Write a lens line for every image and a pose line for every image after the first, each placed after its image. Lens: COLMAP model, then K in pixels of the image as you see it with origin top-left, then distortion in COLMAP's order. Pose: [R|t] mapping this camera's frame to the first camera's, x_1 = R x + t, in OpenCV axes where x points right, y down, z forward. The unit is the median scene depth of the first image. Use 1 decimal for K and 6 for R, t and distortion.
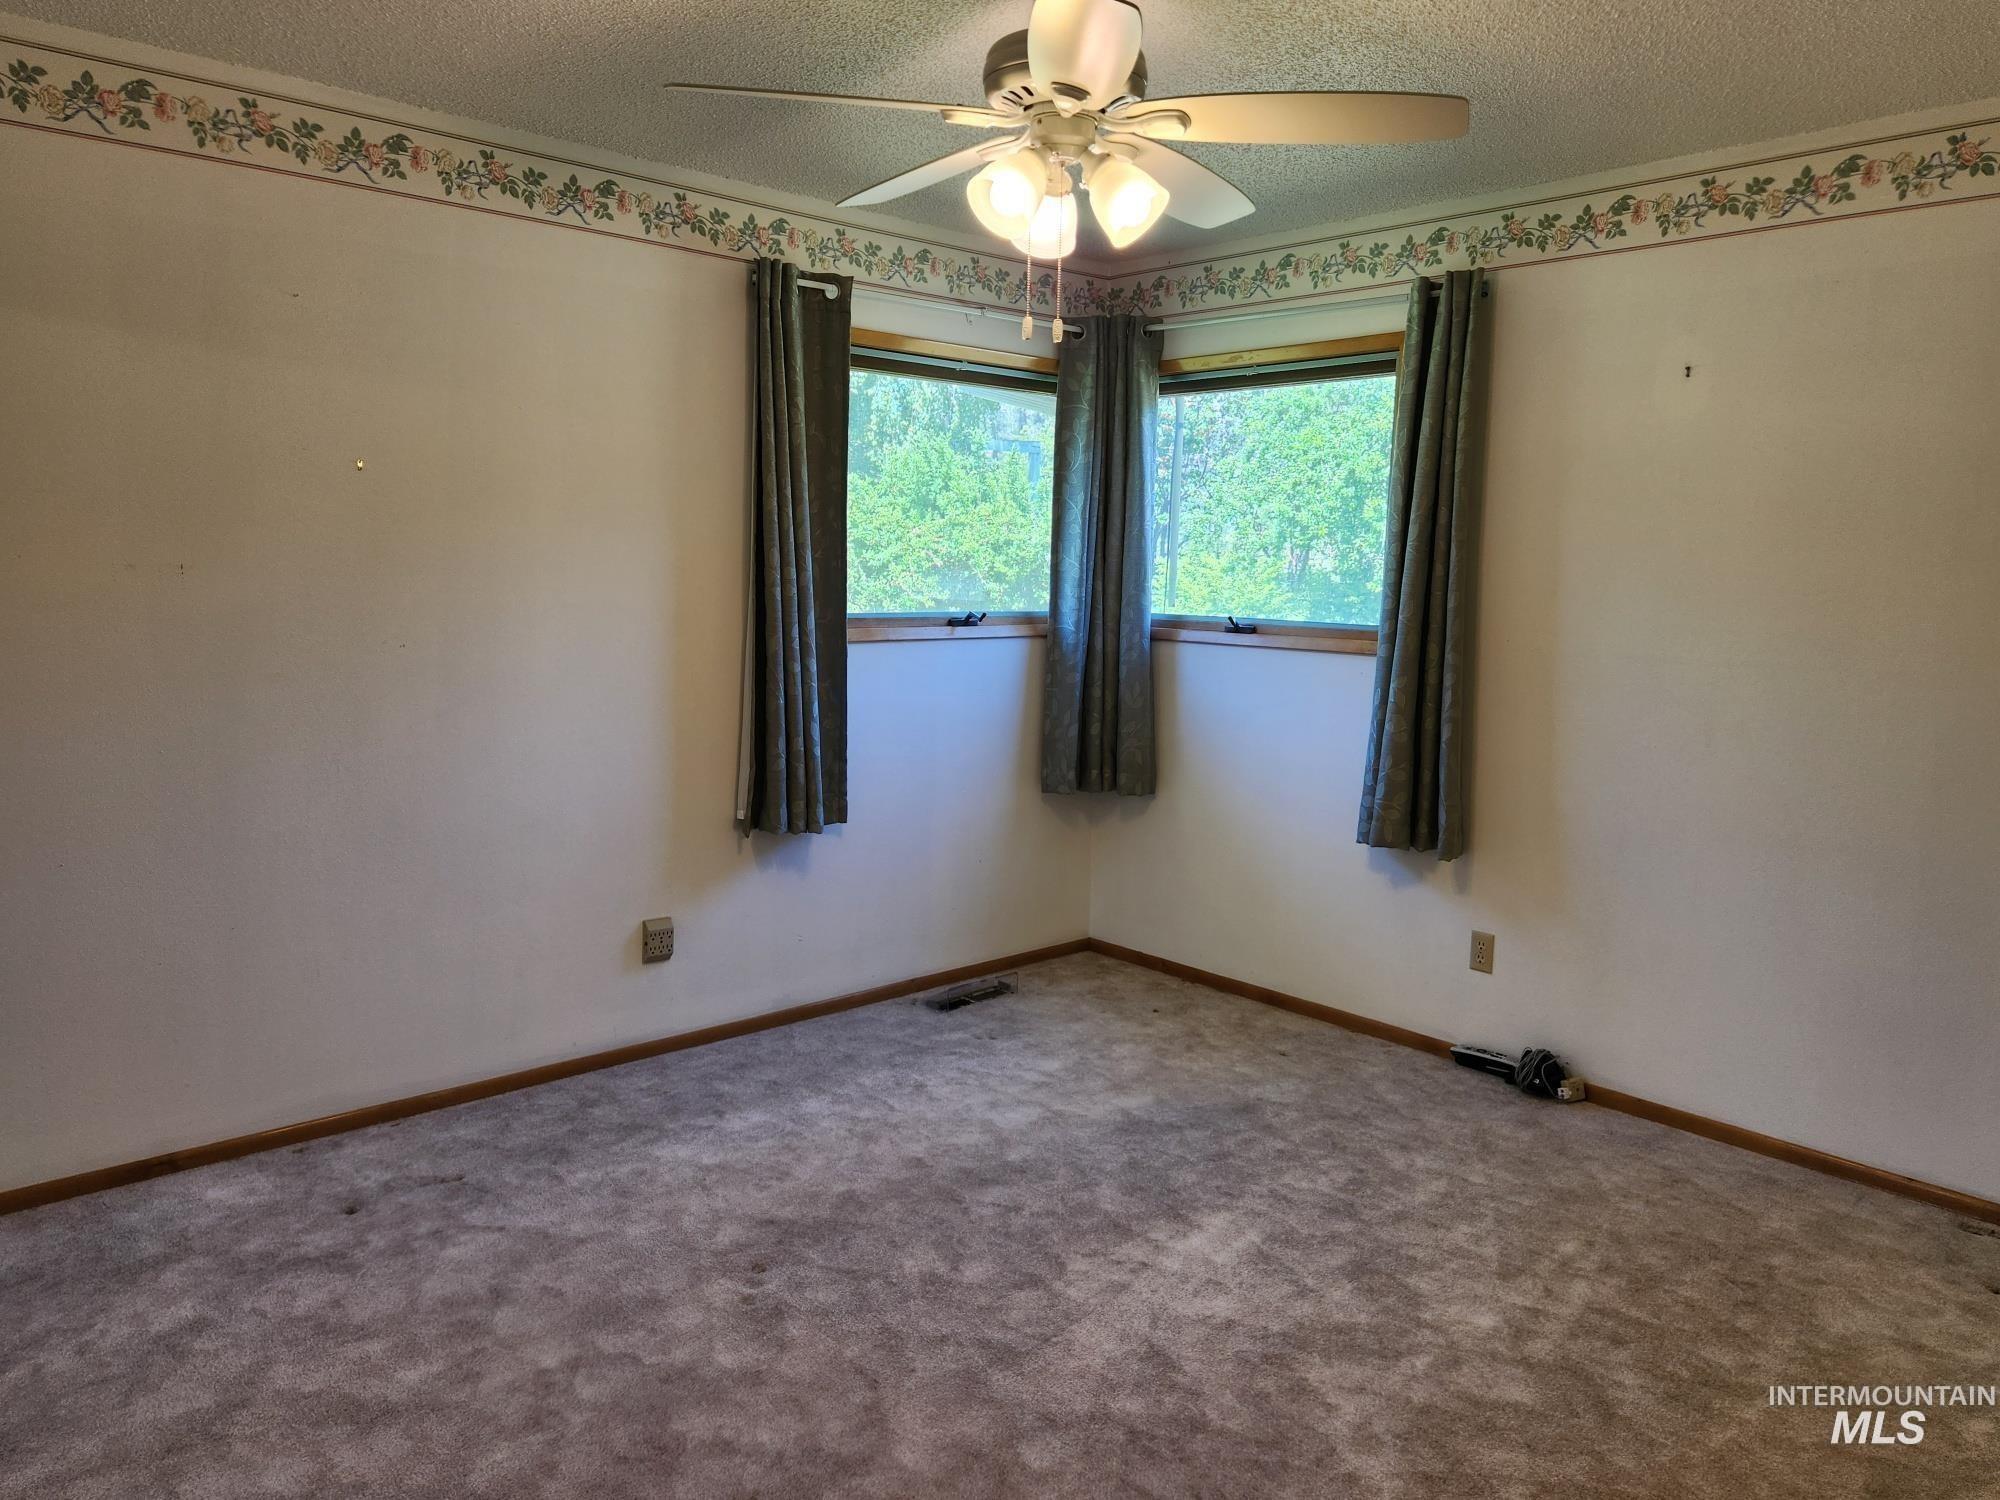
lens RADIAL K [[1409.3, 0, 997.6], [0, 1409.3, 748.6], [0, 0, 1]] dist [0.045725, -0.016067]
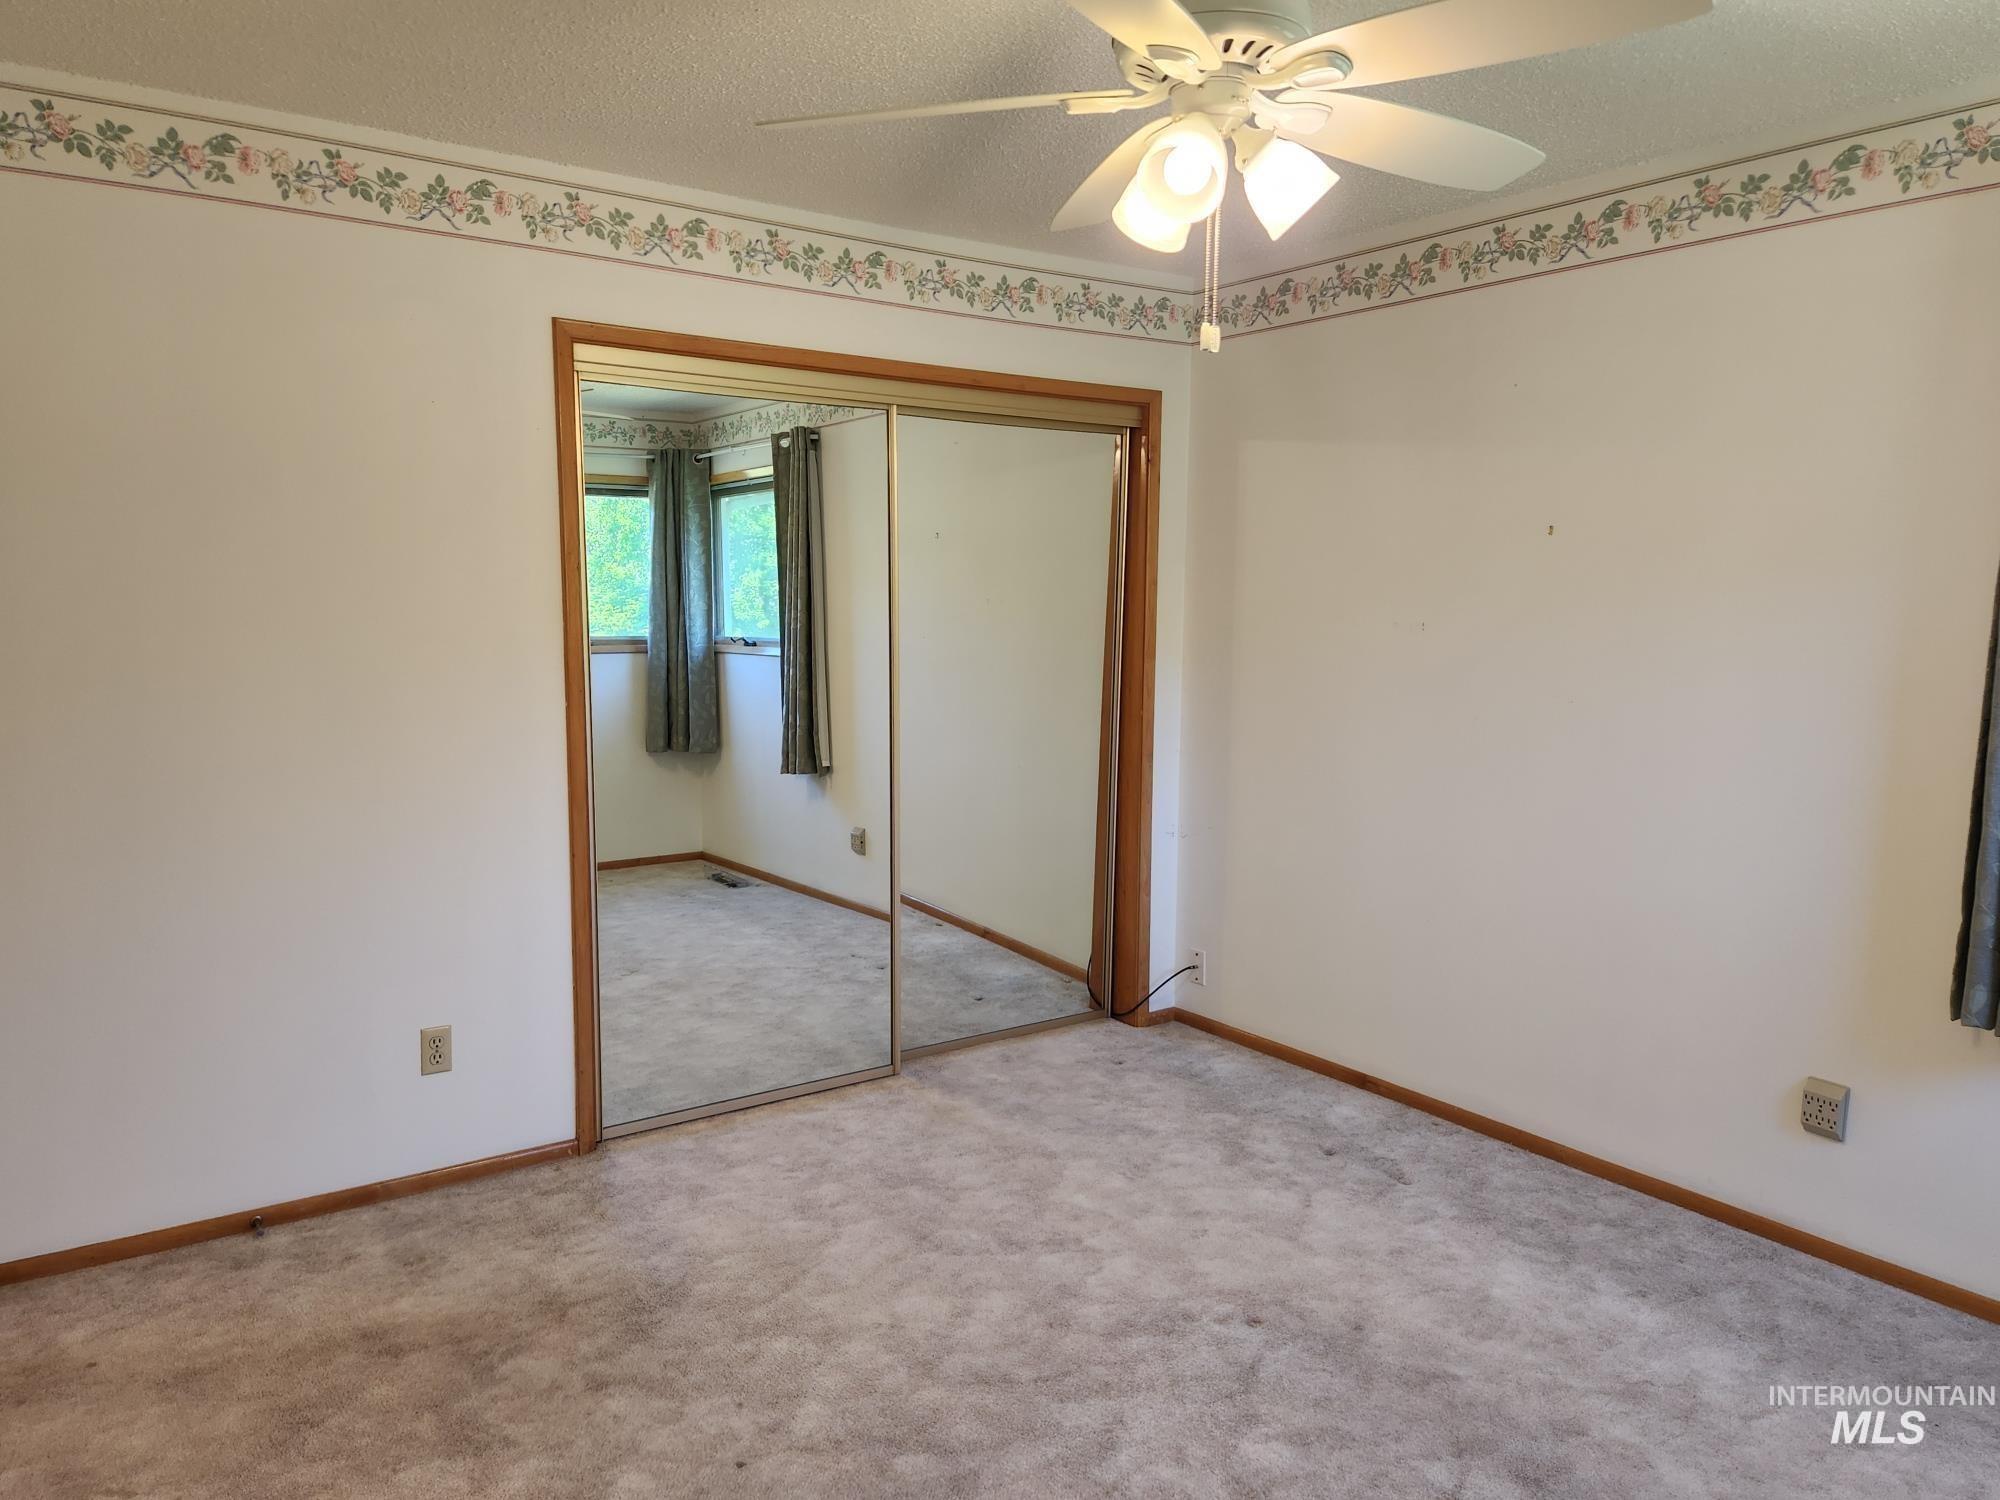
lens RADIAL K [[1409.3, 0, 1000.4], [0, 1409.3, 748.7], [0, 0, 1]] dist [0.045725, -0.016067]
pose [[-0.092308, 0.094591, -0.991227, 0.924749], [-0.142146, 0.984030, 0.107142, -0.128461], [0.985532, 0.150789, -0.077388, 0.977669]]
